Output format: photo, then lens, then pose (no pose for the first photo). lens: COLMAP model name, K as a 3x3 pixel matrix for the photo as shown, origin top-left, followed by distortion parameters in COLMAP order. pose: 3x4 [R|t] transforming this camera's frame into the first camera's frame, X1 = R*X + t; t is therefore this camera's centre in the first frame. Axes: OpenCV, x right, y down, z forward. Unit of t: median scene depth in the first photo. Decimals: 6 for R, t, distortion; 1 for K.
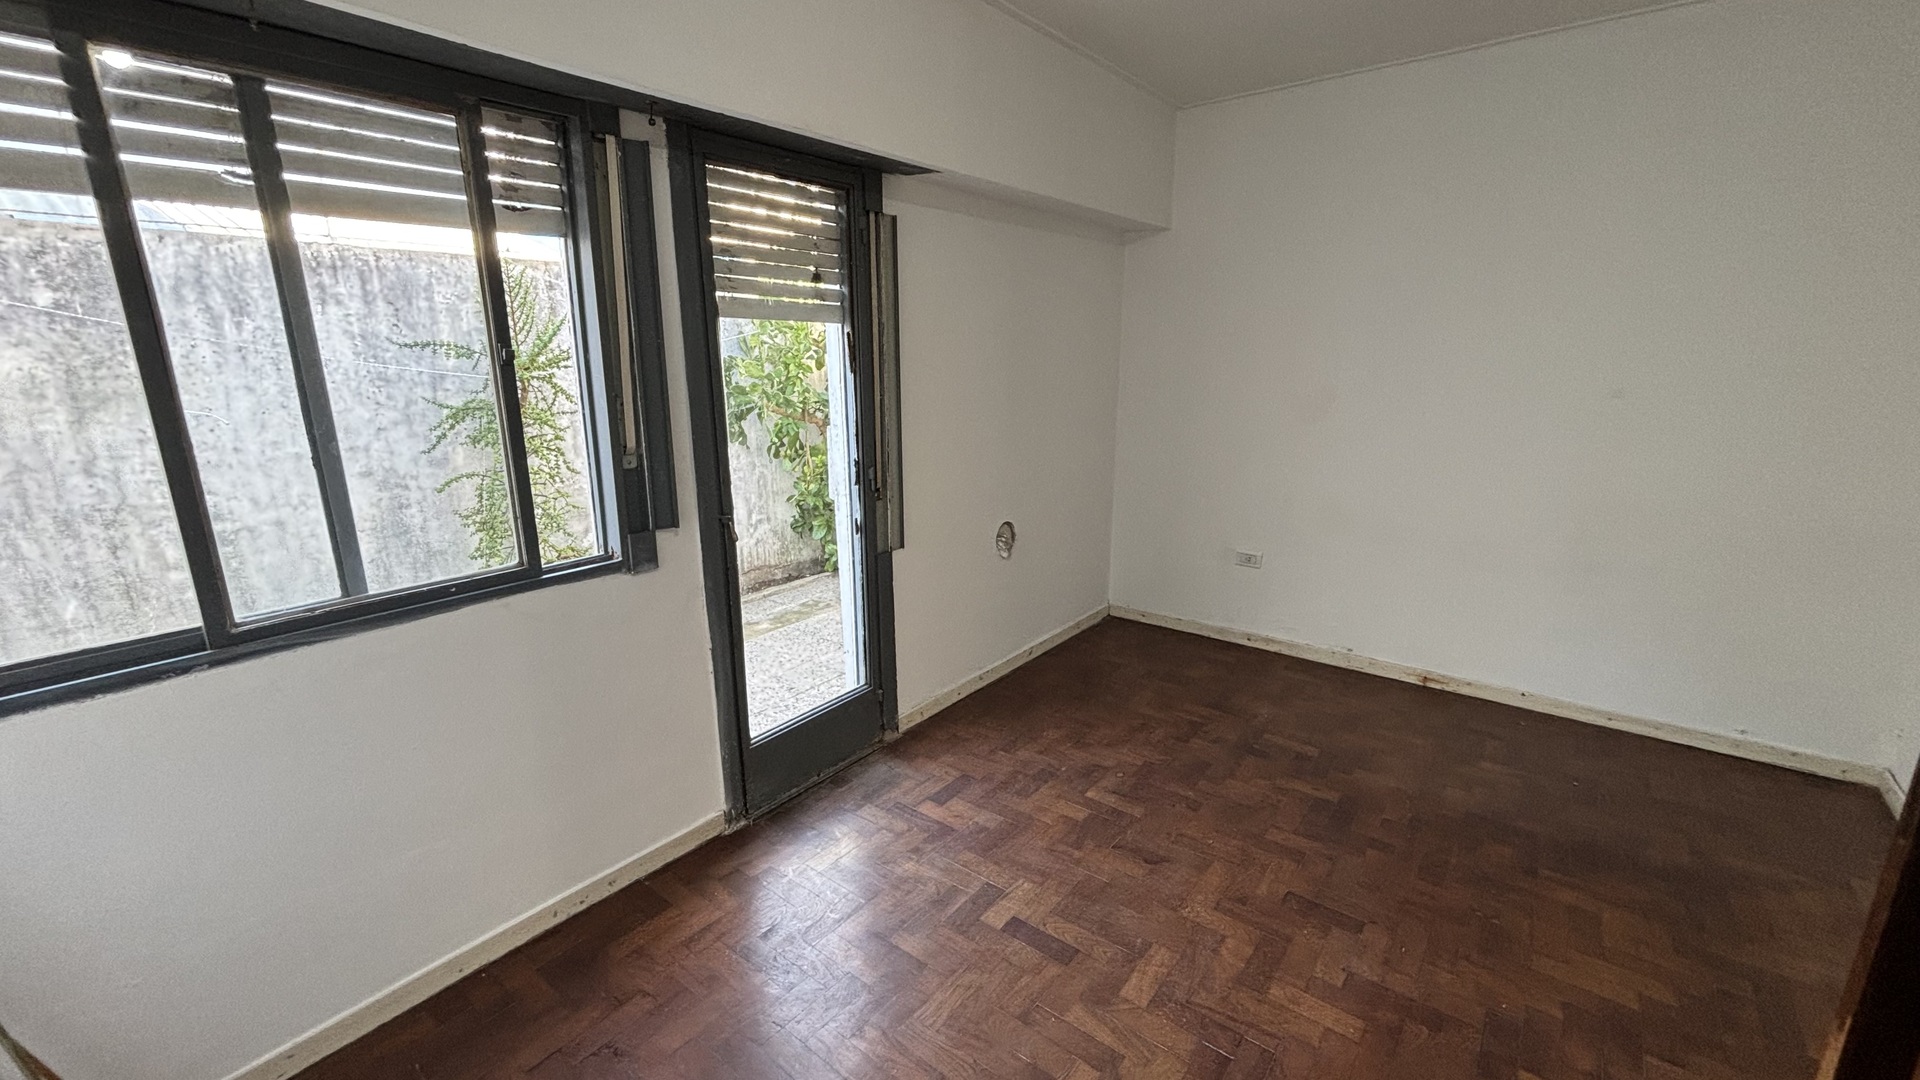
lens RADIAL K [[769.9, 0, 953.0], [0, 769.9, 542.5], [0, 0, 1]] dist [0.000640, -0.000039]
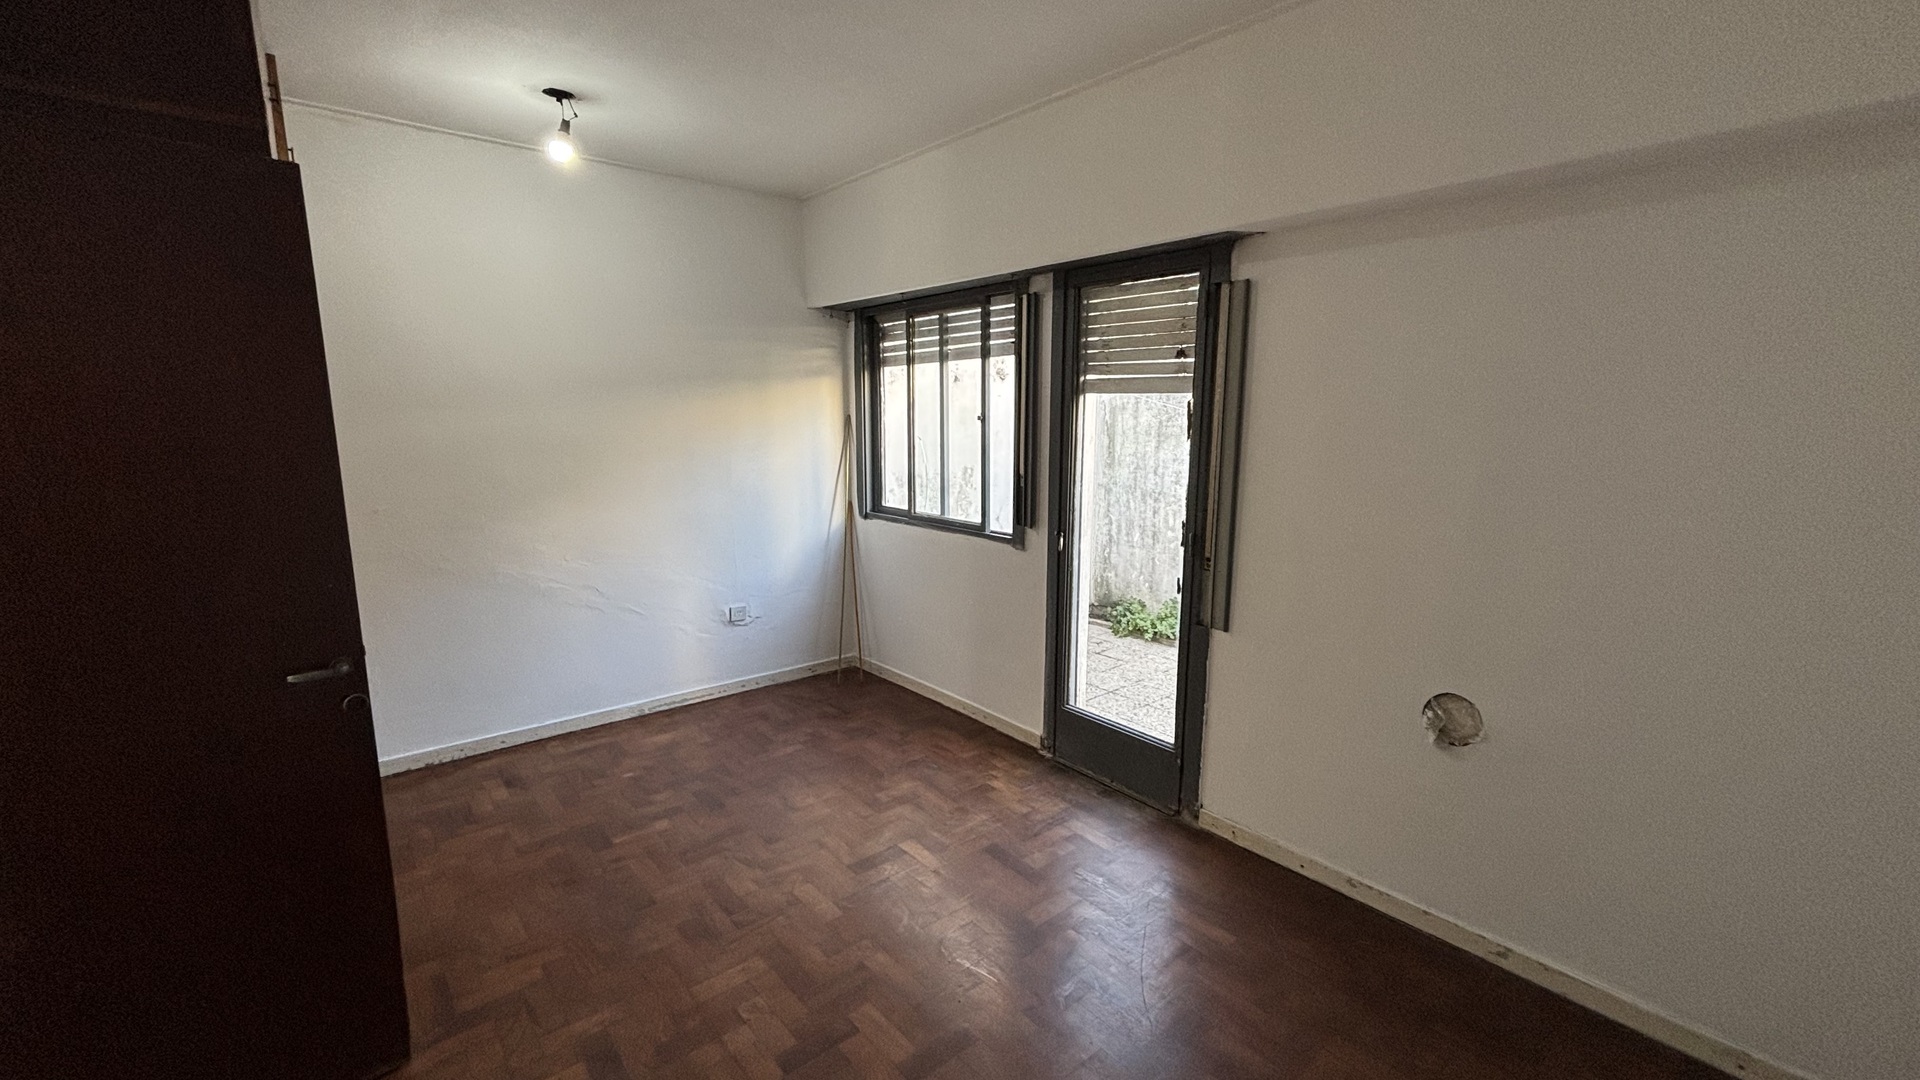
lens RADIAL K [[767.5, 0, 963.5], [0, 767.5, 551.0], [0, 0, 1]] dist [0.001526, -0.000115]
pose [[-0.194813, 0.183233, -0.963573, 0.884088], [-0.241130, 0.943299, 0.228129, -0.224261], [0.950739, 0.276789, -0.139584, 0.829531]]
